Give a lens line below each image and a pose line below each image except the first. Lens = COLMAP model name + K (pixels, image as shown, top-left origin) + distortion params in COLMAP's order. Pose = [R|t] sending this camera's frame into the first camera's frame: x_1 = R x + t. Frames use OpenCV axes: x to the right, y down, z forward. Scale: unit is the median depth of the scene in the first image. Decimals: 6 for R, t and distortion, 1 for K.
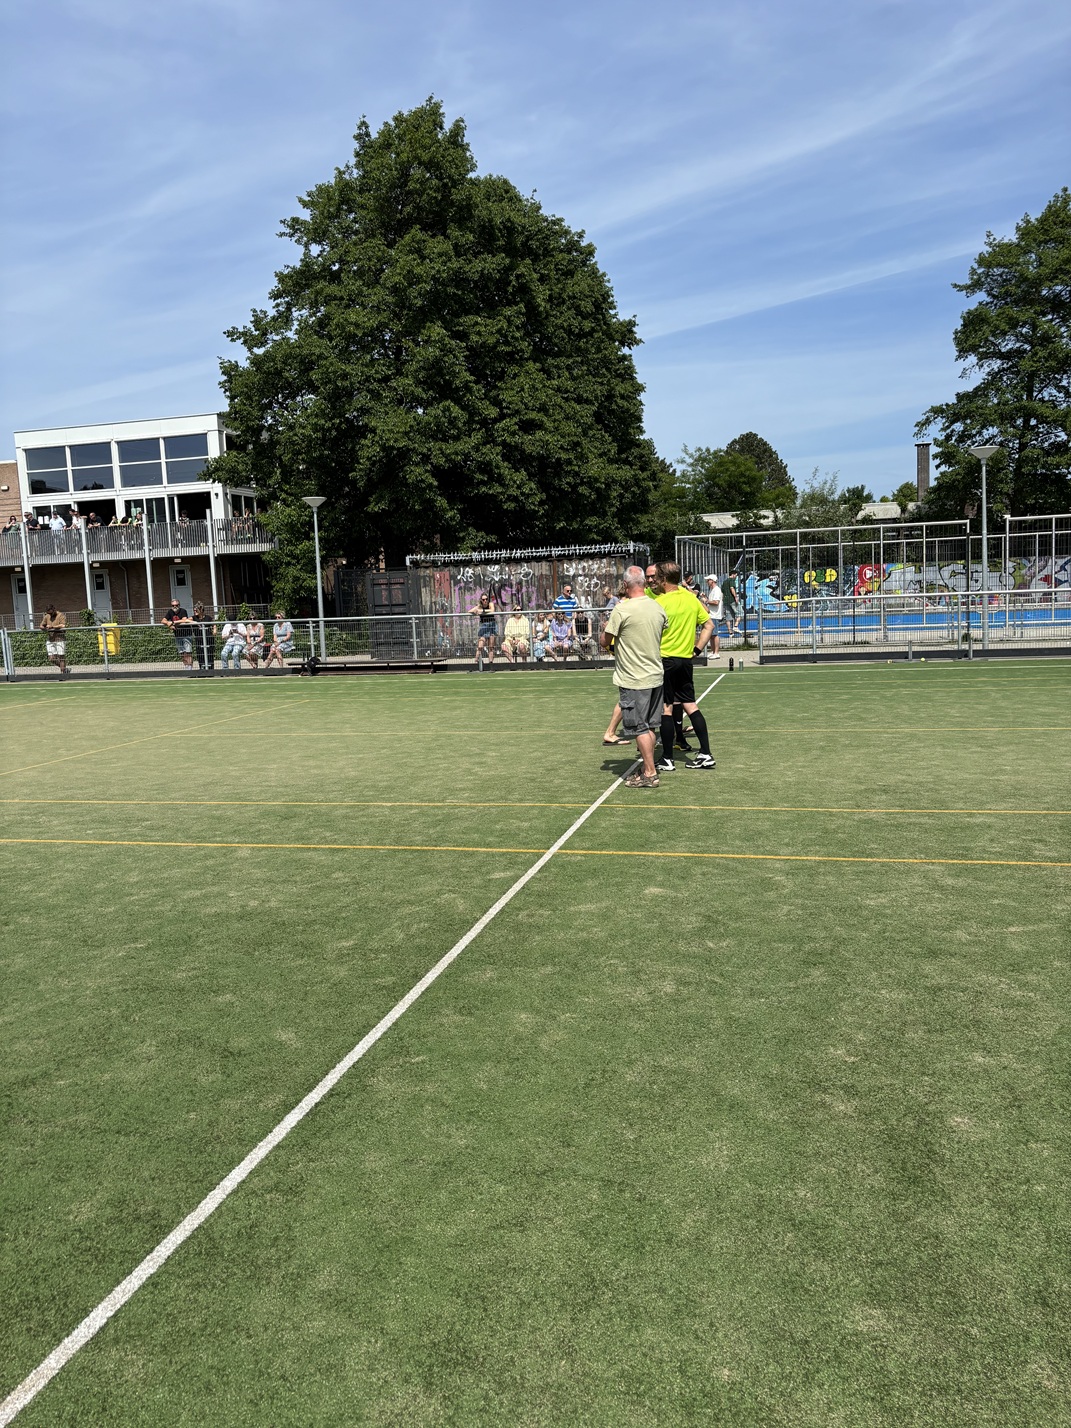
lens RADIAL K [[1076.4, 0, 525.5], [0, 1076.4, 710.7], [0, 0, 1]] dist [0.031239, -0.030900]
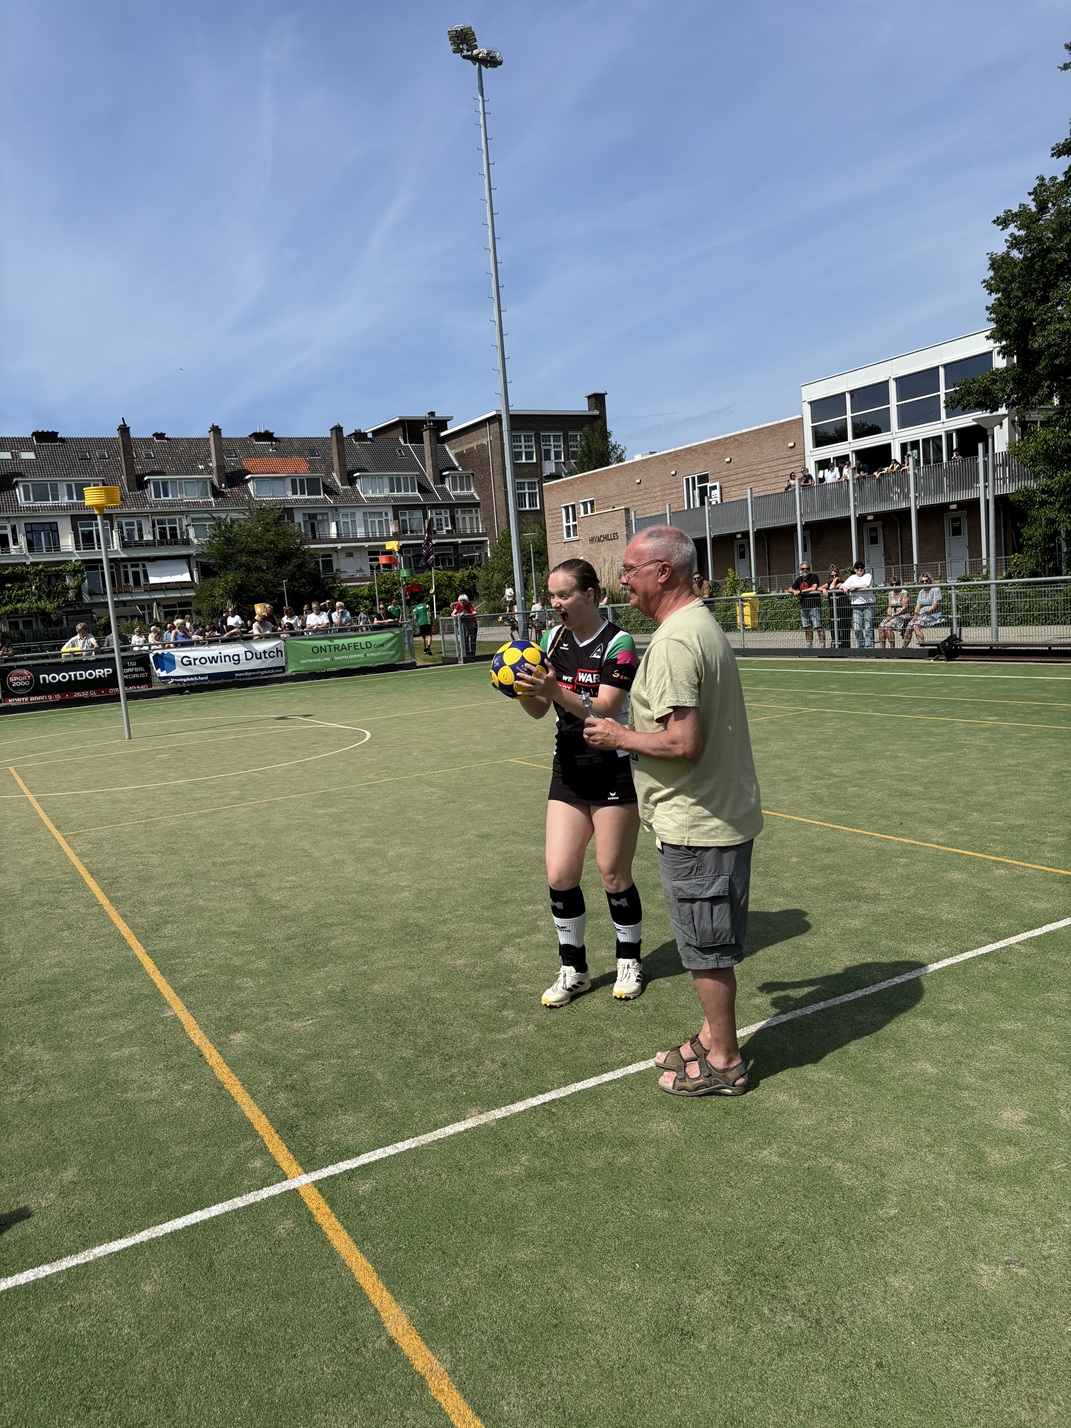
lens RADIAL K [[1076.4, 0, 524.3], [0, 1076.4, 713.0], [0, 0, 1]] dist [0.031239, -0.030900]
pose [[0.695734, 0.062670, -0.715561, 0.074621], [-0.025936, 0.997729, 0.062166, -0.019945], [0.717831, -0.024692, 0.695779, 0.154374]]
